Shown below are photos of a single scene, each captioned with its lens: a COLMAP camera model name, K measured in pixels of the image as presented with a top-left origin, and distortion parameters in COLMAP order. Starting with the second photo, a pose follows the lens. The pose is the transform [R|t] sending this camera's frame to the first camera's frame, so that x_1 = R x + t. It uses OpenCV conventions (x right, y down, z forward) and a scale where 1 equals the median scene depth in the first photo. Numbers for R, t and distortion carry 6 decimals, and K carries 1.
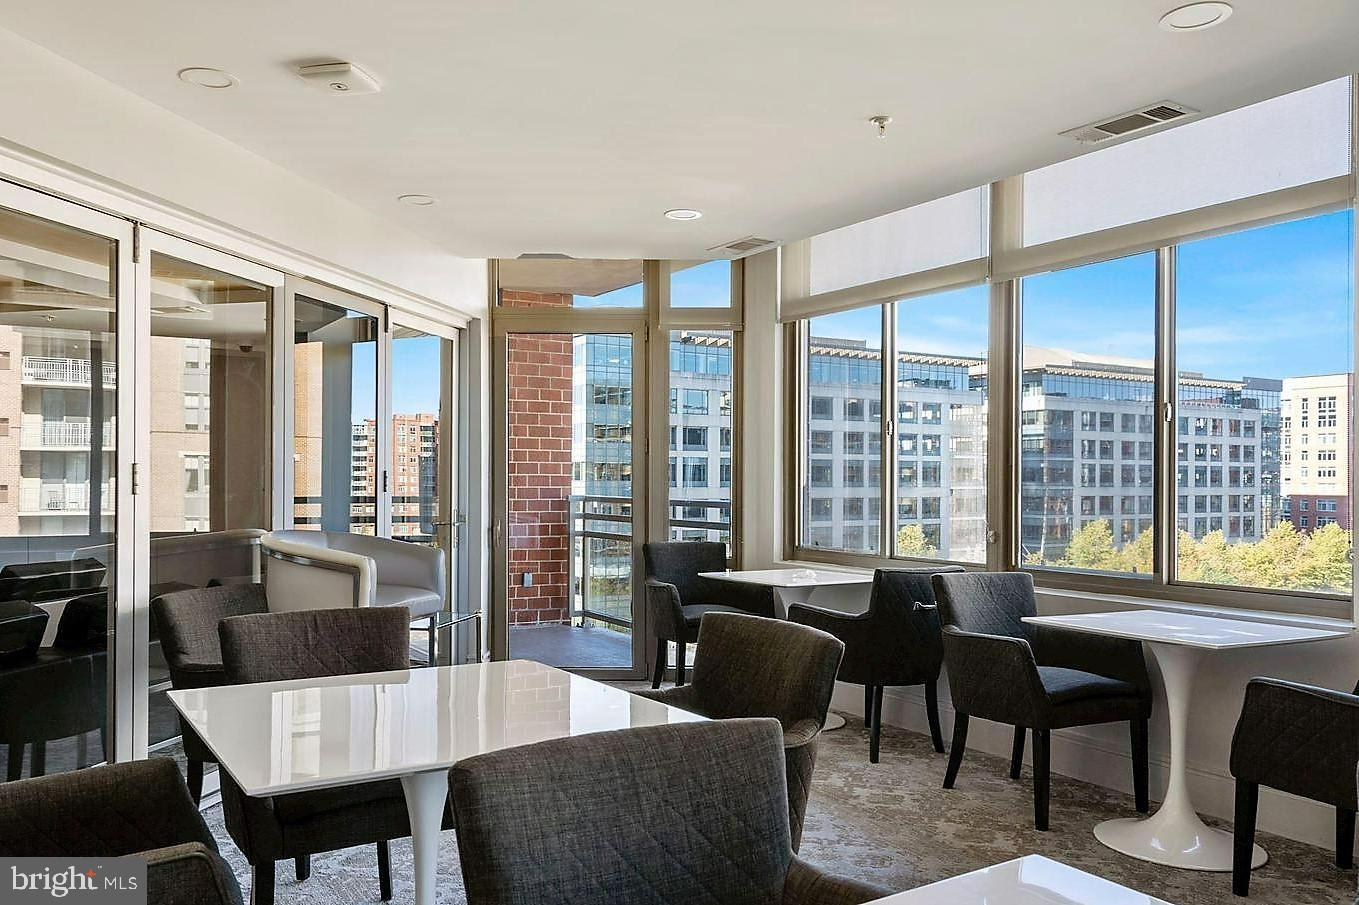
lens RADIAL K [[1000.9, 0, 679.5], [0, 1000.9, 452.5], [0, 0, 1]] dist [0.005573, 0.001451]
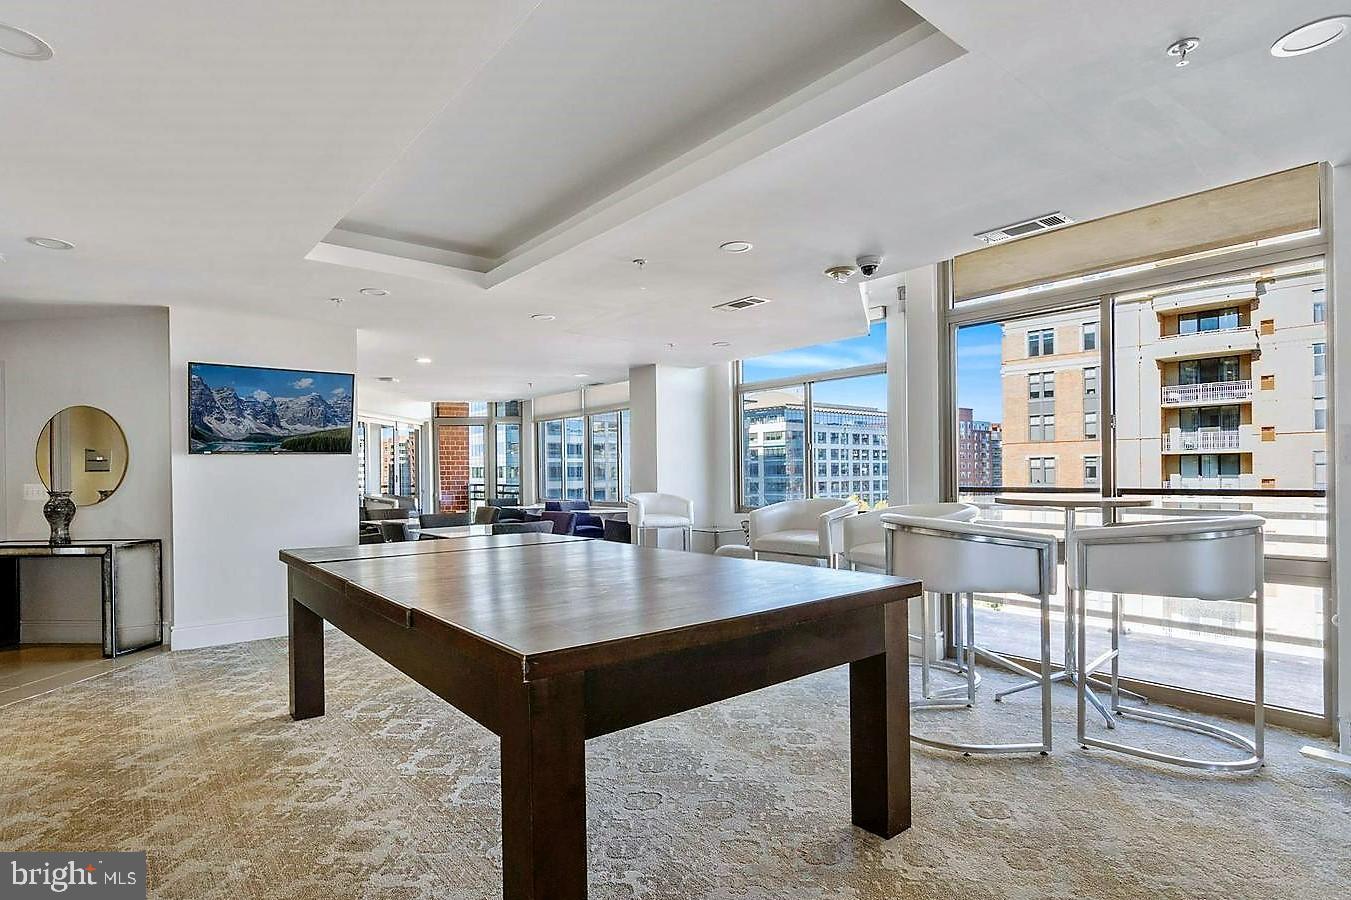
lens RADIAL K [[696.9, 0, 675.5], [0, 696.9, 450.0], [0, 0, 1]] dist [-0.002469, -0.000286]
pose [[0.991676, -0.009927, 0.128372, 0.178495], [0.010947, 0.999914, -0.007244, -0.022332], [-0.128289, 0.008589, 0.991700, -0.778200]]
